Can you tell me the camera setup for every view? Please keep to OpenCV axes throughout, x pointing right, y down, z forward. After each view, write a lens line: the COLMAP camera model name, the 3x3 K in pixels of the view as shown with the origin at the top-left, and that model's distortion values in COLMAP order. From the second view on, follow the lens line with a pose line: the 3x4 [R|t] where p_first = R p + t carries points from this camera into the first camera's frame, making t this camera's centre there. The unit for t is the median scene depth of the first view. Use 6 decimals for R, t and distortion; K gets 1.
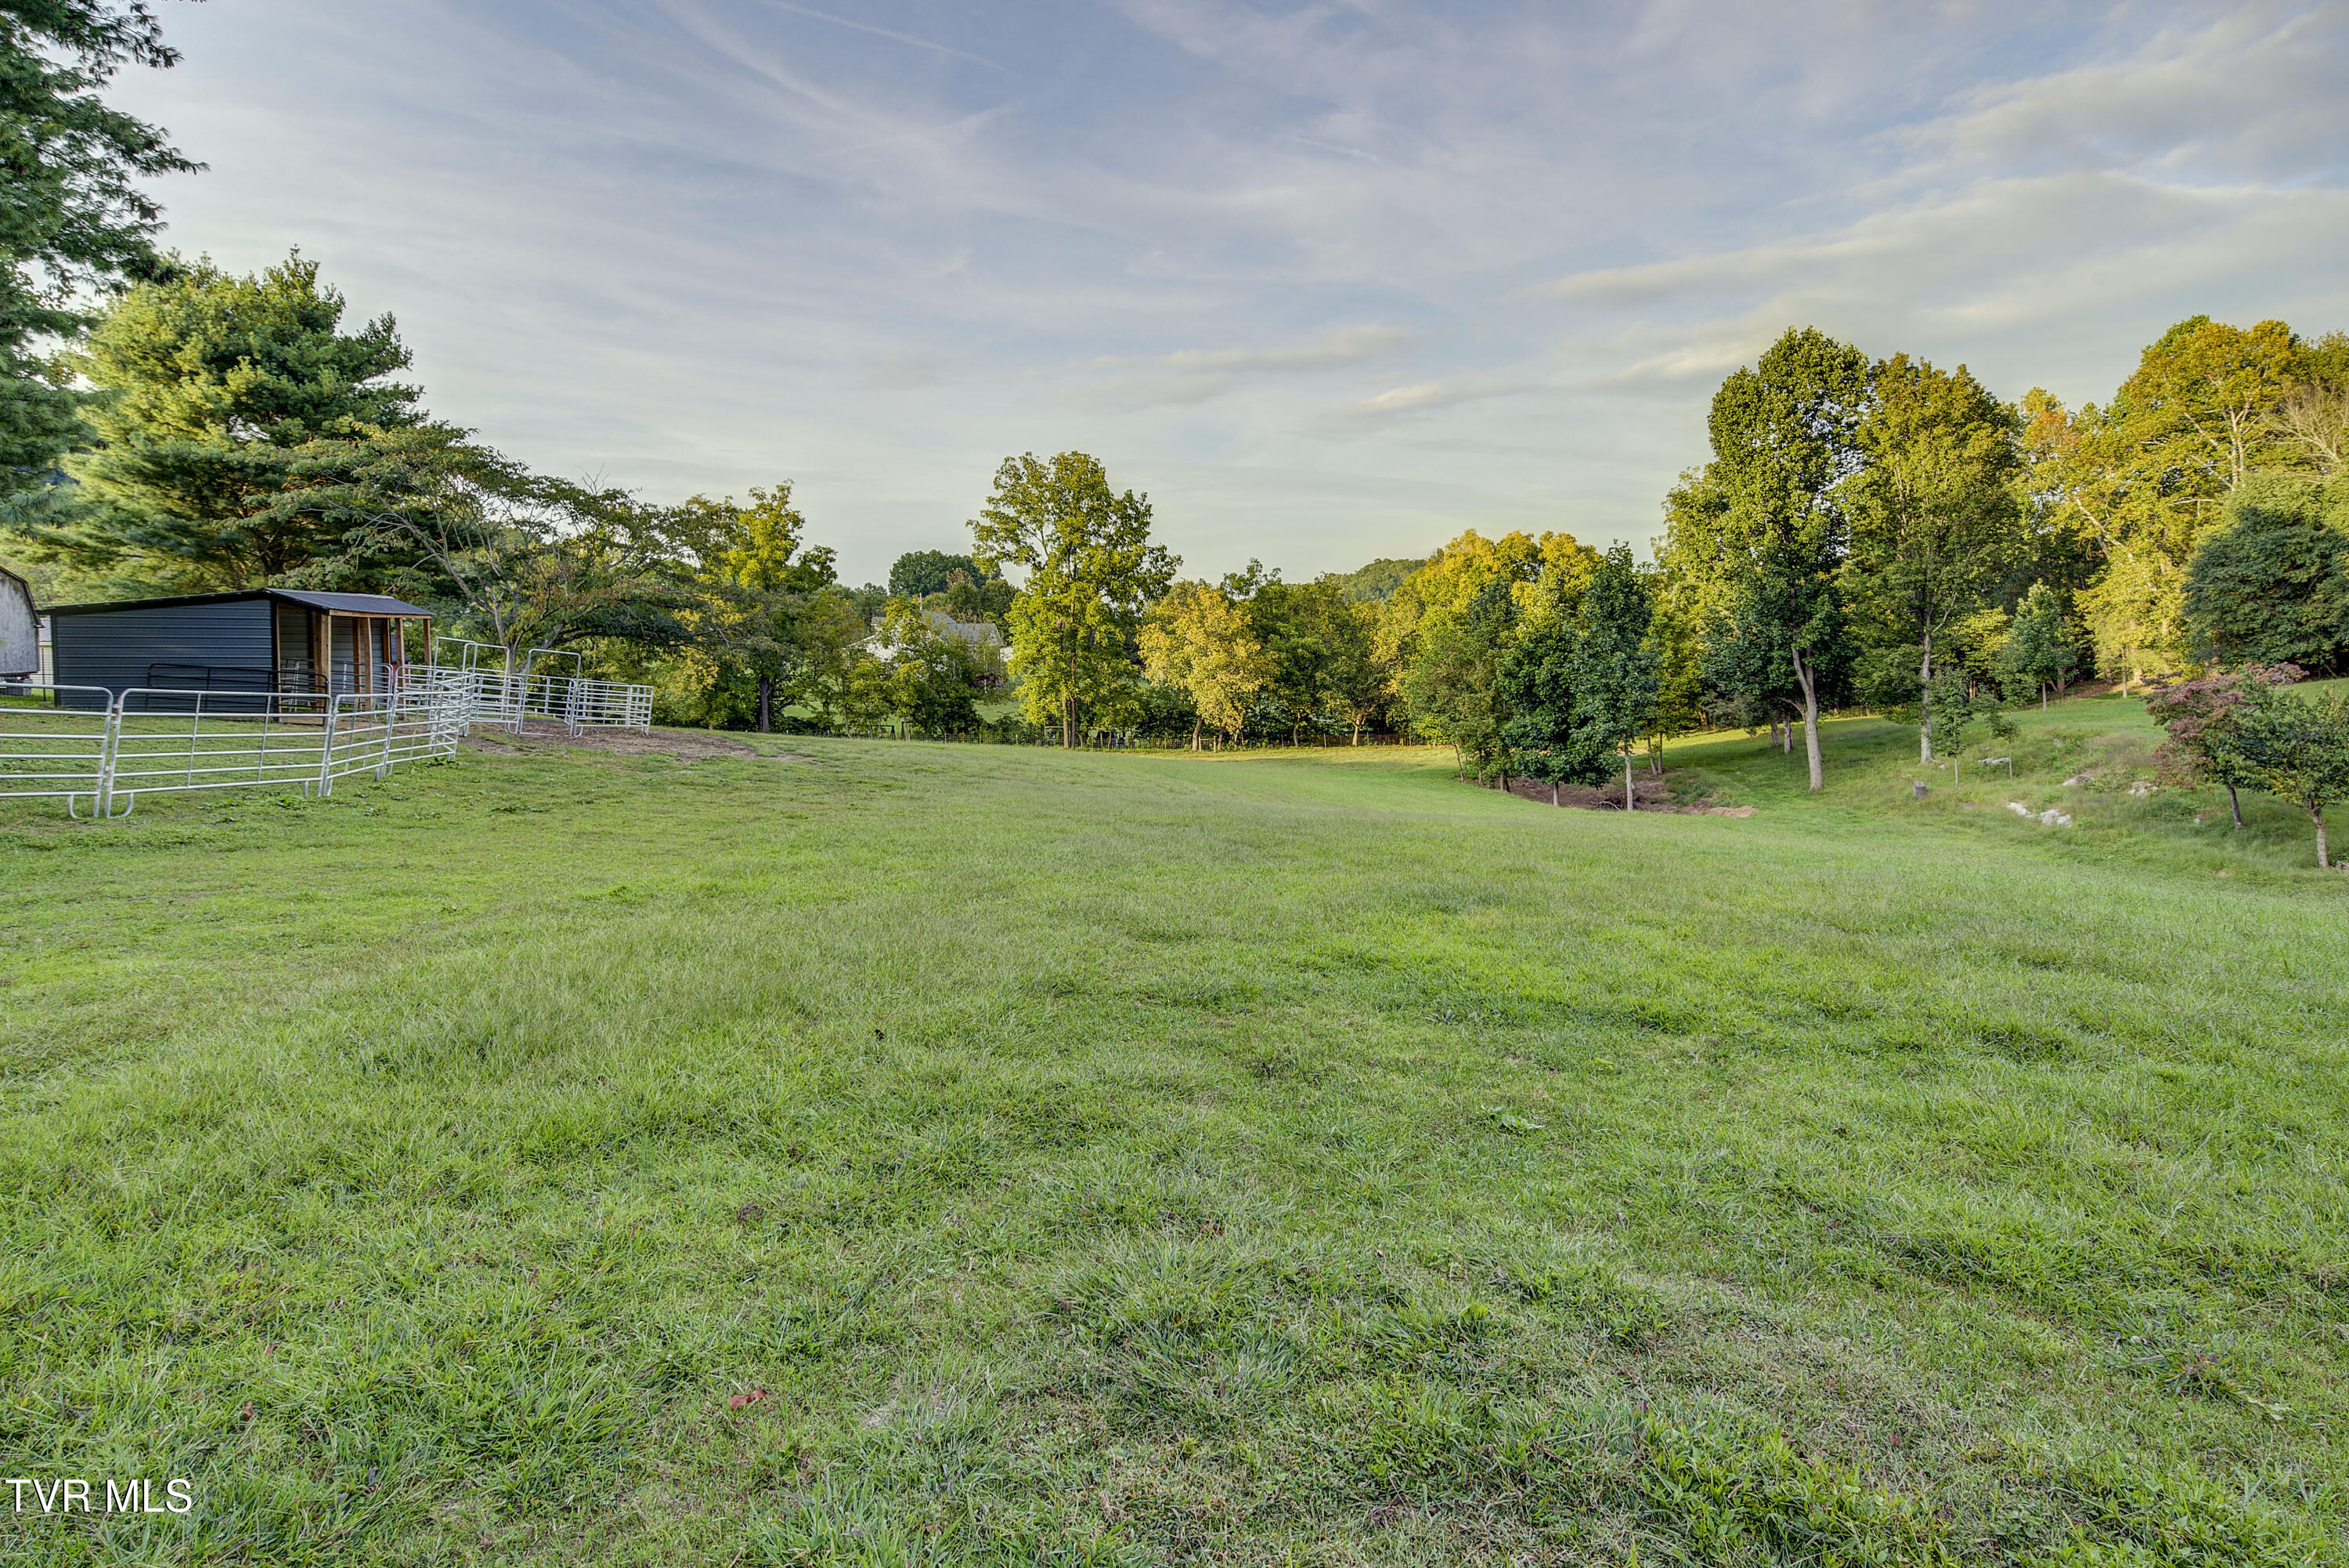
lens RADIAL K [[1328.6, 0, 1130.8], [0, 1328.6, 725.3], [0, 0, 1]] dist [0.013239, -0.000523]
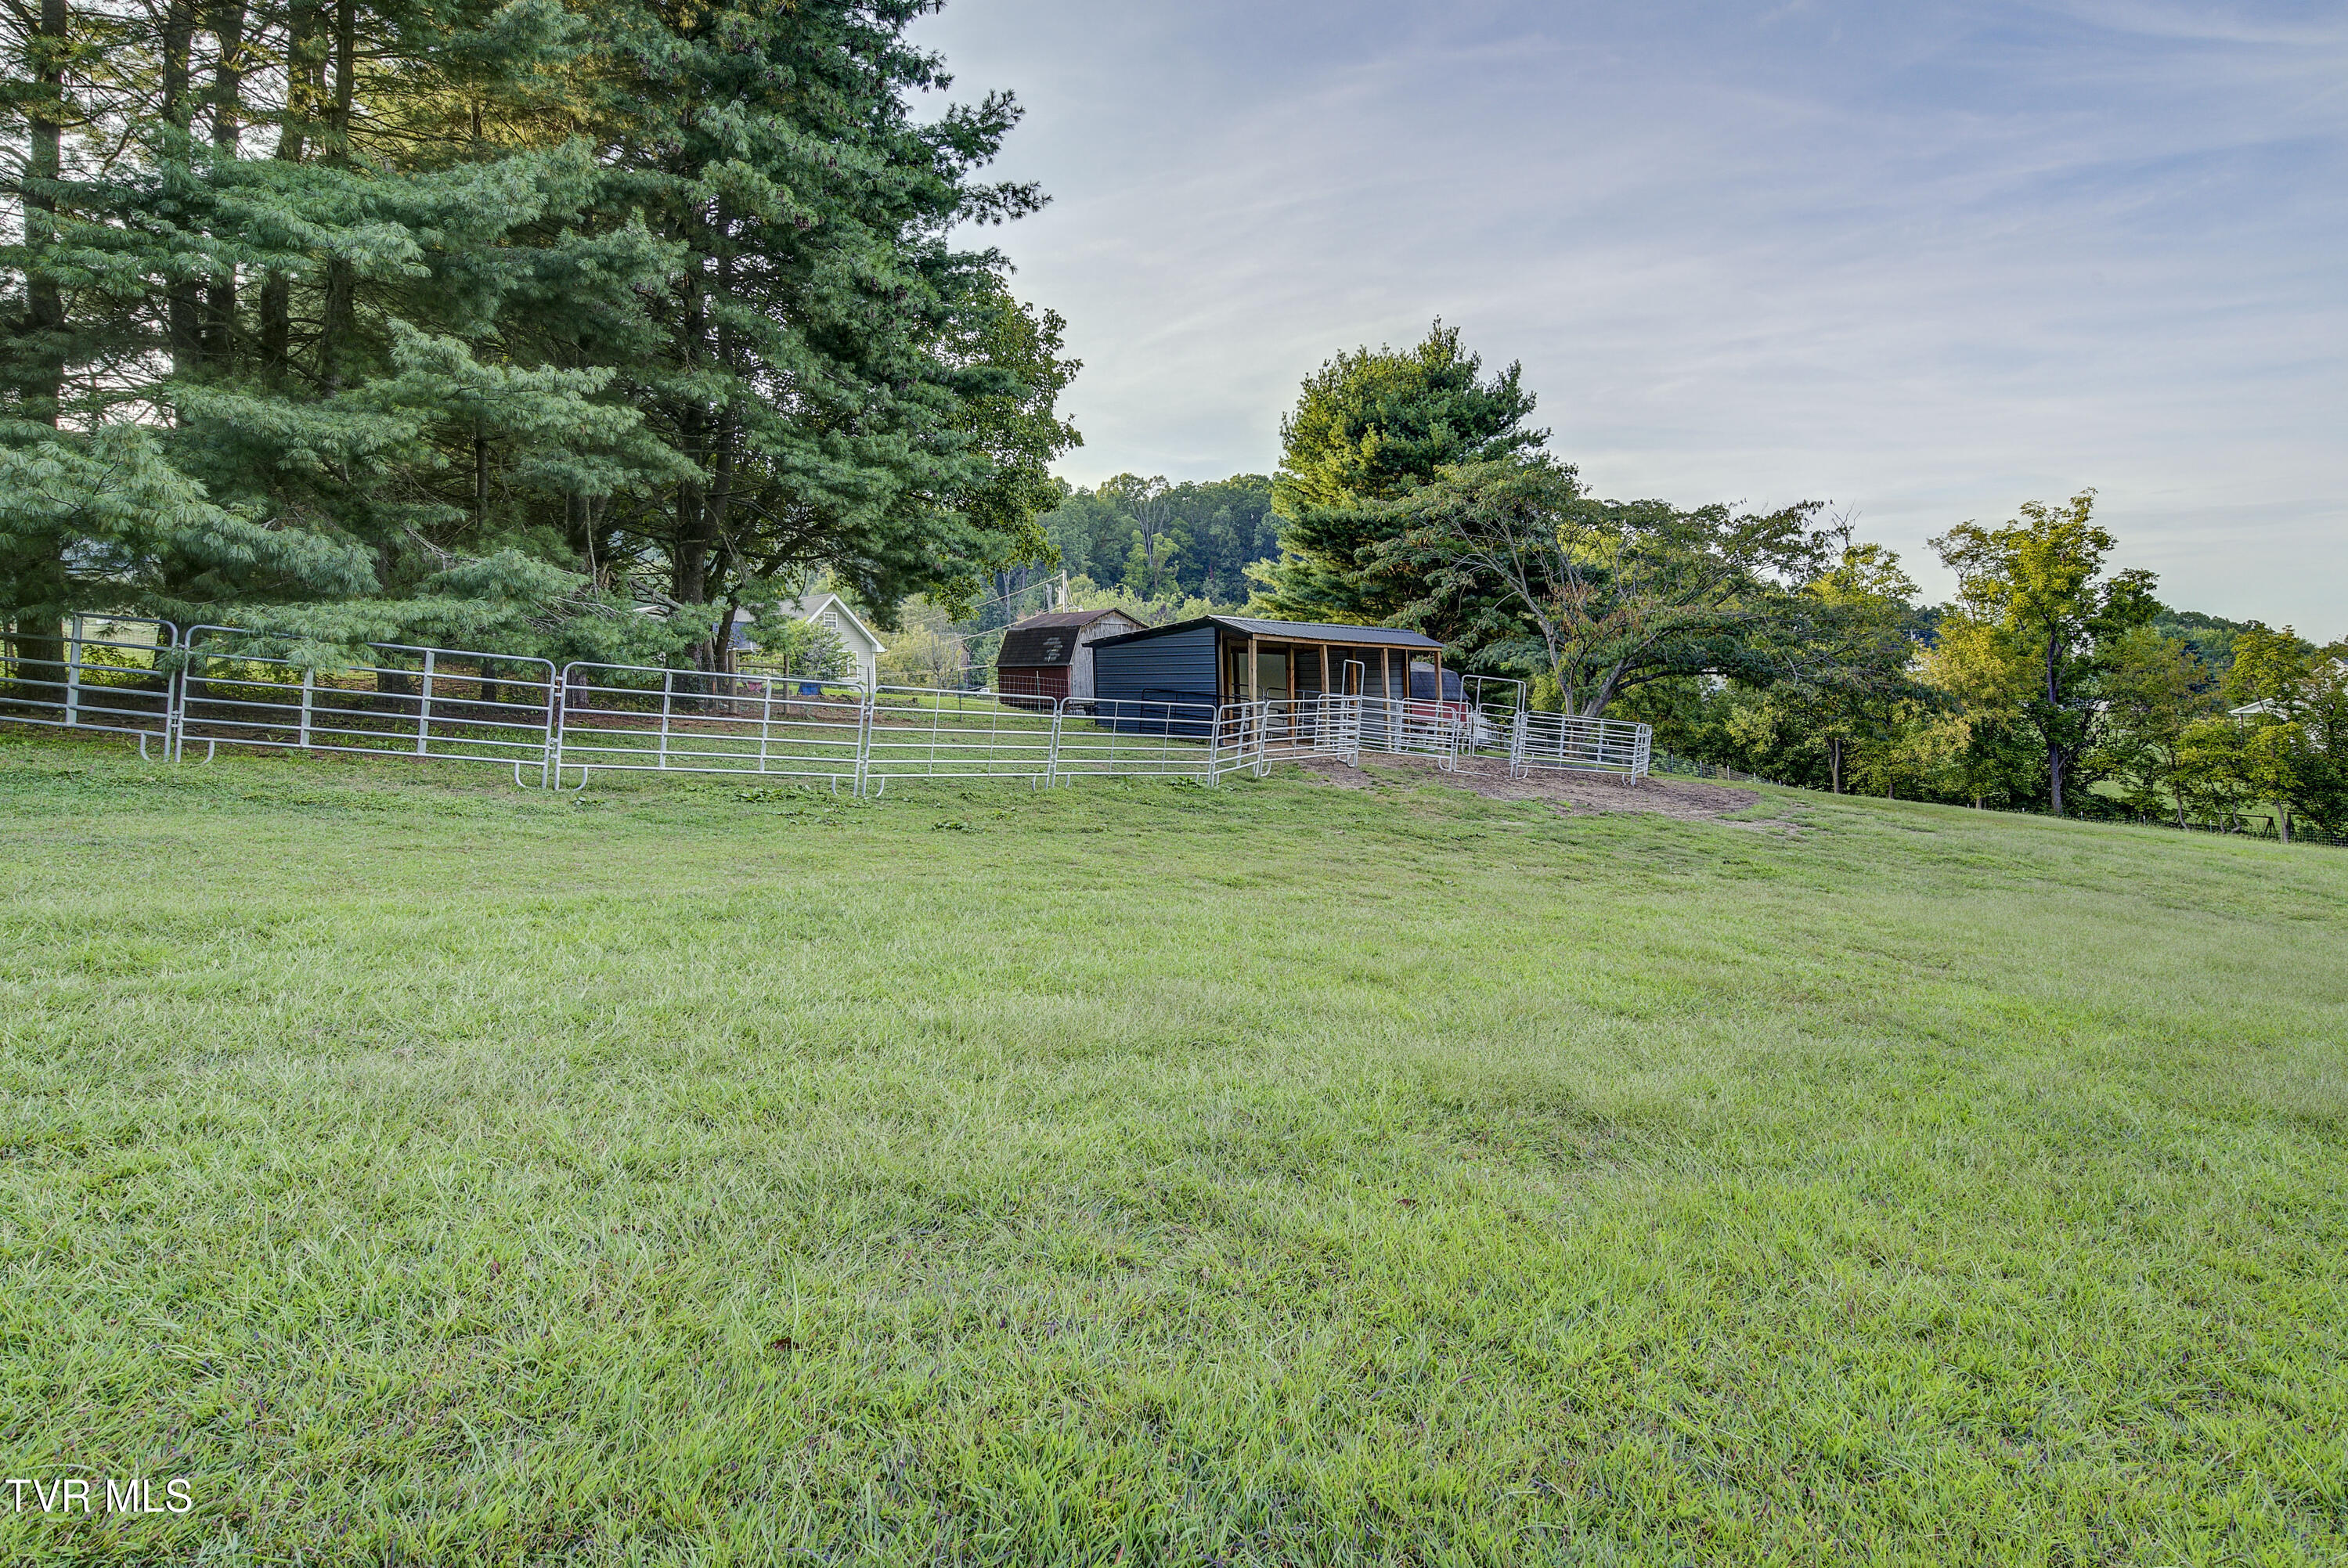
lens RADIAL K [[1307.6, 0, 1173.7], [0, 1307.6, 693.7], [0, 0, 1]] dist [0.003651, -0.000084]
pose [[0.582804, -0.012061, -0.812523, 0.091245], [-0.053809, 0.997122, -0.053398, 0.007266], [0.810829, 0.074842, 0.580478, 0.238247]]
